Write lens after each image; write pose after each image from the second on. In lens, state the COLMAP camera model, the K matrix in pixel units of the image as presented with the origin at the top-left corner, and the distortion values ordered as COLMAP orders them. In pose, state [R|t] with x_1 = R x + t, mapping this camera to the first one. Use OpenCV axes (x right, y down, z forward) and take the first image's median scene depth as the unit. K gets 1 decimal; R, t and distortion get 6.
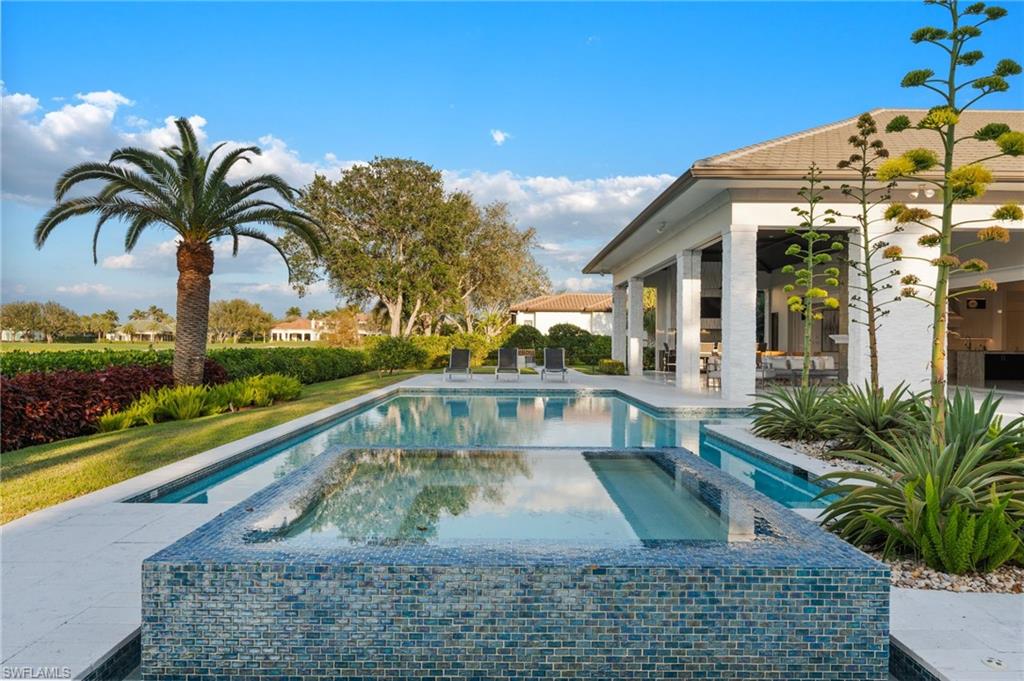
lens RADIAL K [[647.2, 0, 509.6], [0, 647.2, 342.3], [0, 0, 1]] dist [-0.006322, -0.001777]
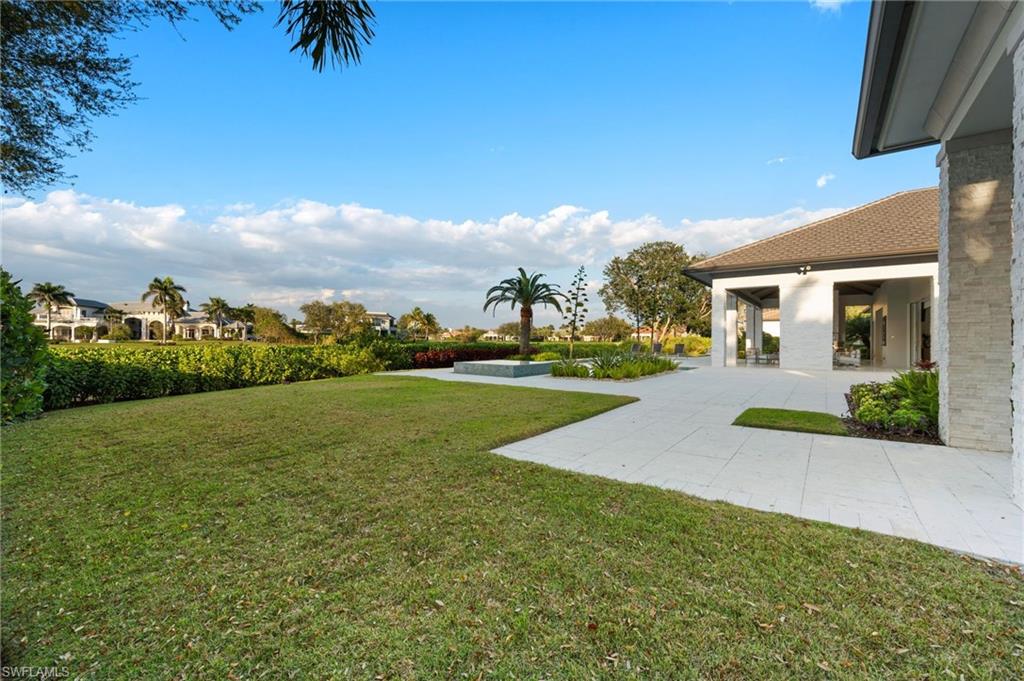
lens RADIAL K [[405.3, 0, 506.3], [0, 405.3, 339.2], [0, 0, 1]] dist [-0.002980, -0.000981]
pose [[0.780452, -0.004458, -0.625200, 0.203381], [0.001545, 0.999985, -0.005201, -0.000246], [0.625214, 0.003093, 0.780448, -0.170396]]
